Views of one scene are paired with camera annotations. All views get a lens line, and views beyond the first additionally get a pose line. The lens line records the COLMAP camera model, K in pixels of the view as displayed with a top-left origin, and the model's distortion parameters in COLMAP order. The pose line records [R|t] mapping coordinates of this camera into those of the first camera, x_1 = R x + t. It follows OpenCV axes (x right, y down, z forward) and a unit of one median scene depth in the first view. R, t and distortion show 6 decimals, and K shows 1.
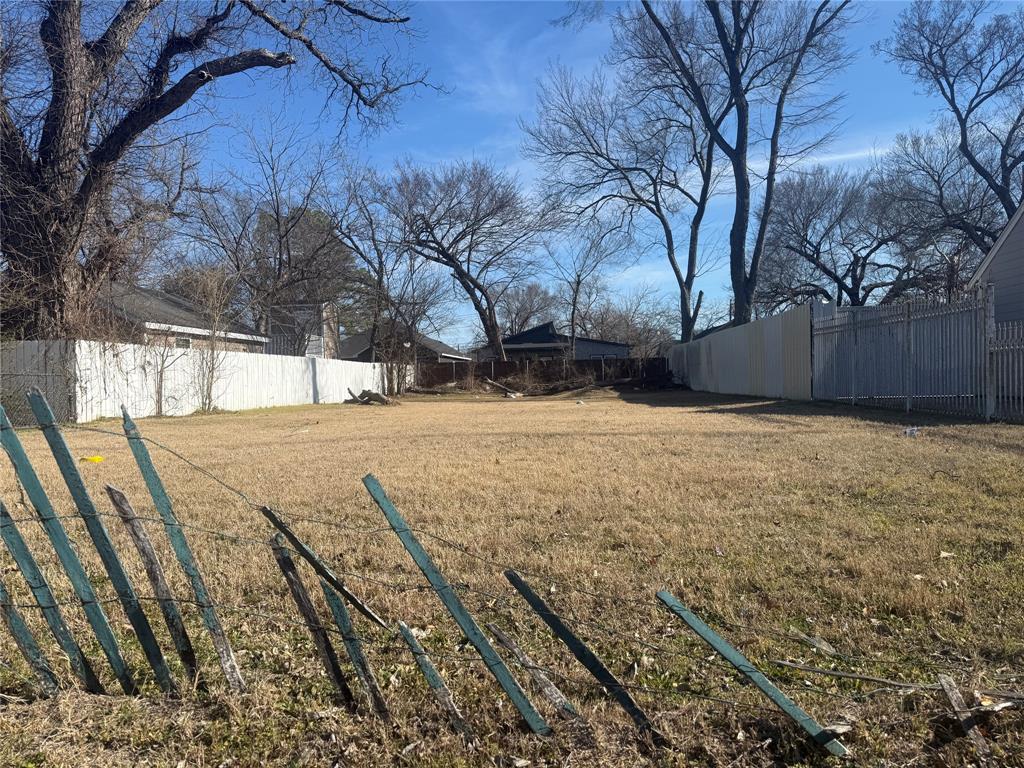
lens RADIAL K [[717.5, 0, 508.4], [0, 717.5, 387.8], [0, 0, 1]] dist [0.069393, -0.088977]
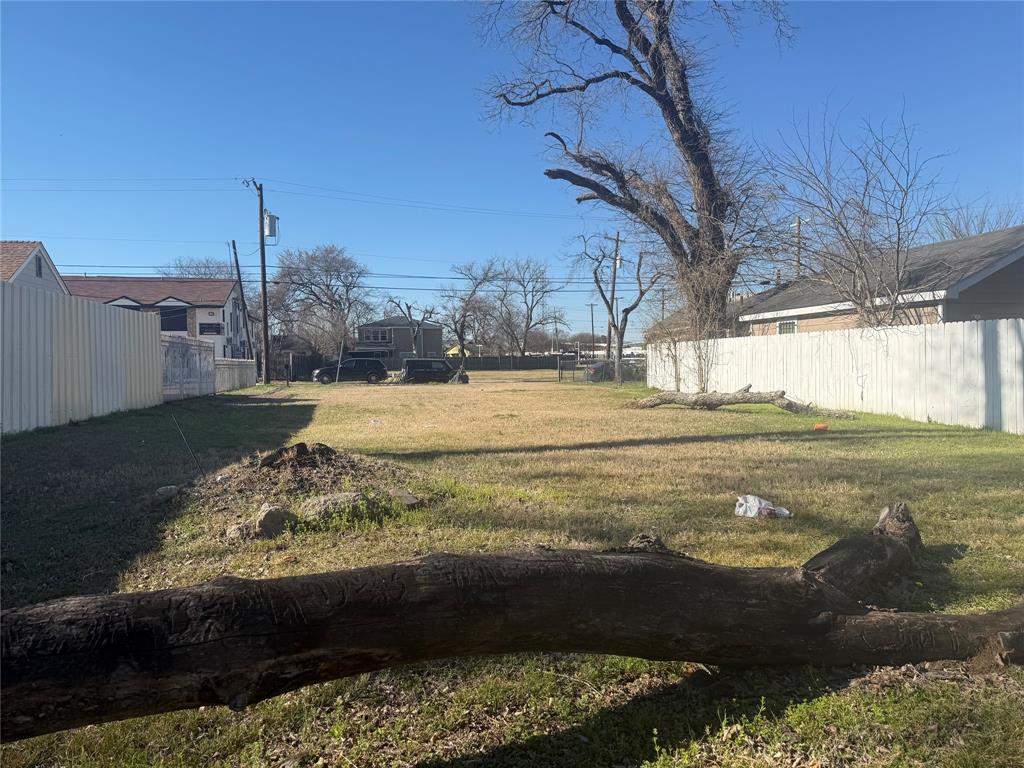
lens RADIAL K [[717.5, 0, 510.4], [0, 717.5, 396.5], [0, 0, 1]] dist [0.069393, -0.088977]
pose [[-0.965160, 0.042794, -0.258136, 0.096619], [0.026834, 0.997522, 0.065038, -0.025963], [0.260280, 0.055846, -0.963917, 1.134098]]
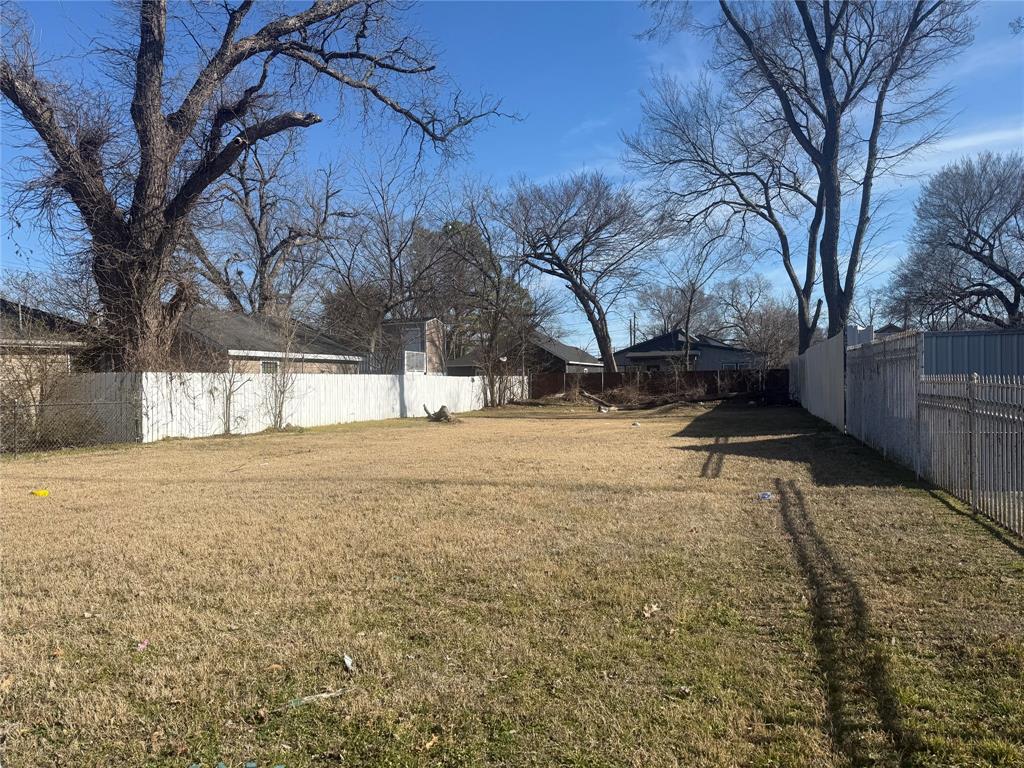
lens RADIAL K [[717.5, 0, 515.0], [0, 717.5, 387.8], [0, 0, 1]] dist [0.069393, -0.088977]
pose [[0.973373, 0.008986, -0.229049, 0.111381], [-0.008832, 0.999960, 0.001698, -0.020377], [0.229055, 0.000371, 0.973413, -0.003607]]
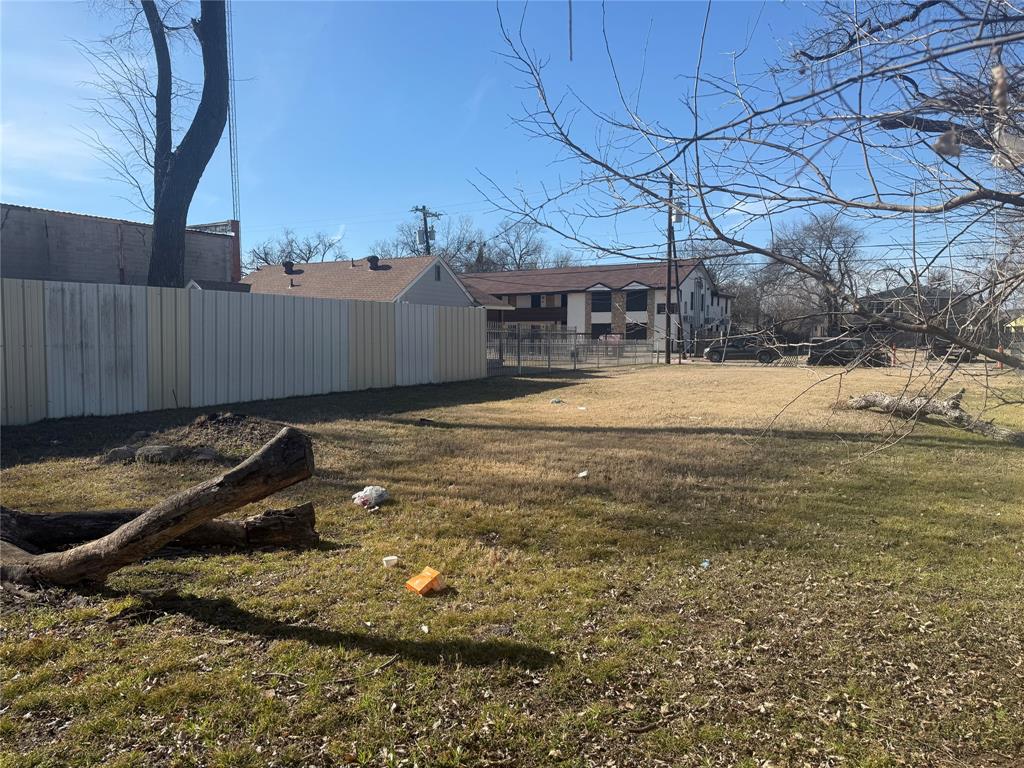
lens RADIAL K [[717.5, 0, 510.3], [0, 717.5, 389.4], [0, 0, 1]] dist [0.069393, -0.088977]
pose [[-0.894062, -0.009141, 0.447849, -0.128423], [0.026094, 0.997031, 0.072443, -0.030245], [-0.447182, 0.076454, -0.891170, 1.140710]]
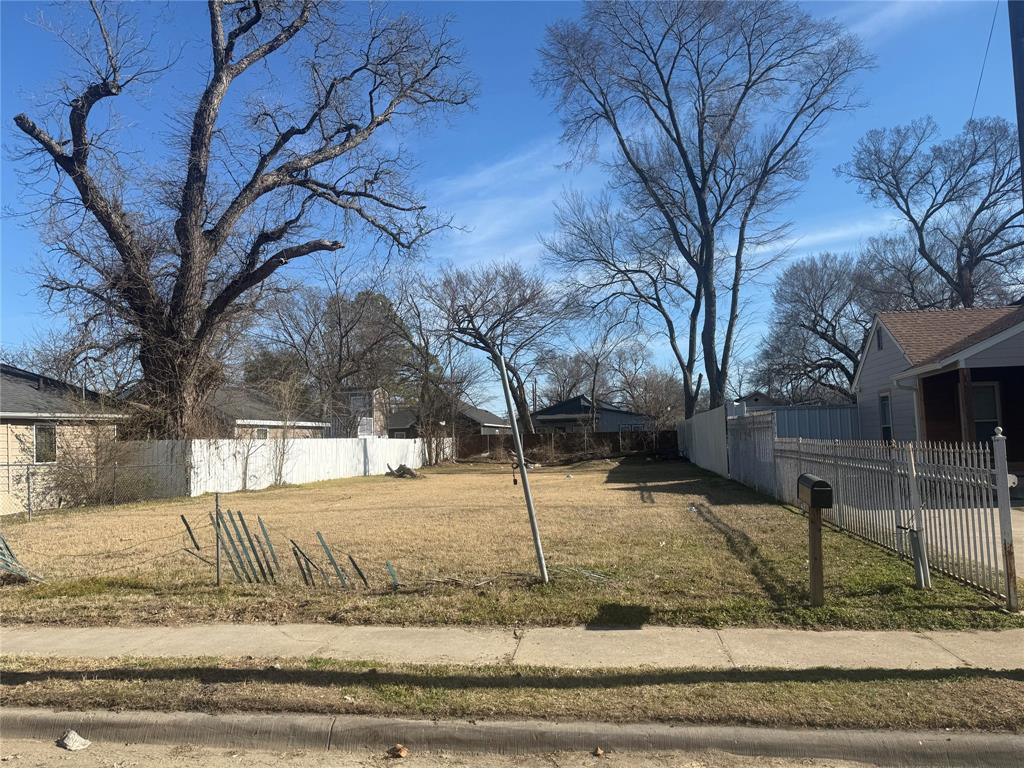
lens RADIAL K [[717.5, 0, 510.6], [0, 717.5, 387.9], [0, 0, 1]] dist [0.069393, -0.088977]
pose [[0.996427, -0.008529, -0.084026, 0.070762], [0.001540, 0.996557, -0.082894, -0.020086], [0.084443, 0.082468, 0.993010, -0.171240]]
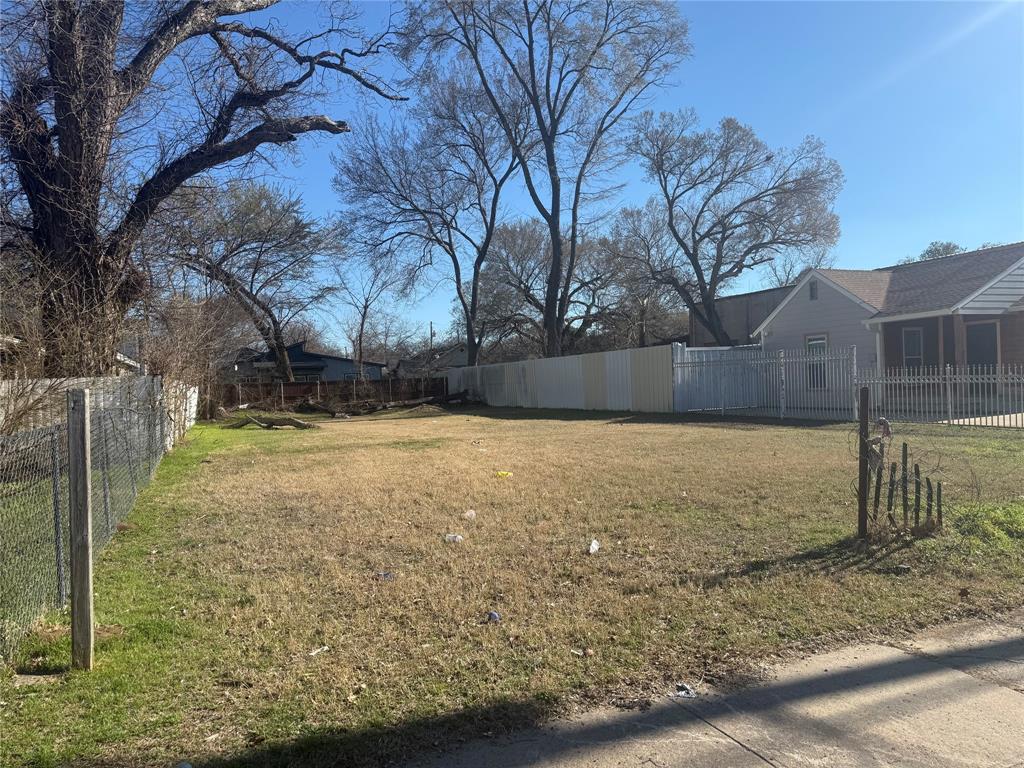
lens RADIAL K [[717.5, 0, 506.0], [0, 717.5, 388.9], [0, 0, 1]] dist [0.069393, -0.088977]
pose [[0.885634, -0.014780, 0.464148, -0.270860], [0.022908, 0.999667, -0.011877, -0.010468], [-0.463818, 0.021152, 0.885678, -0.050649]]
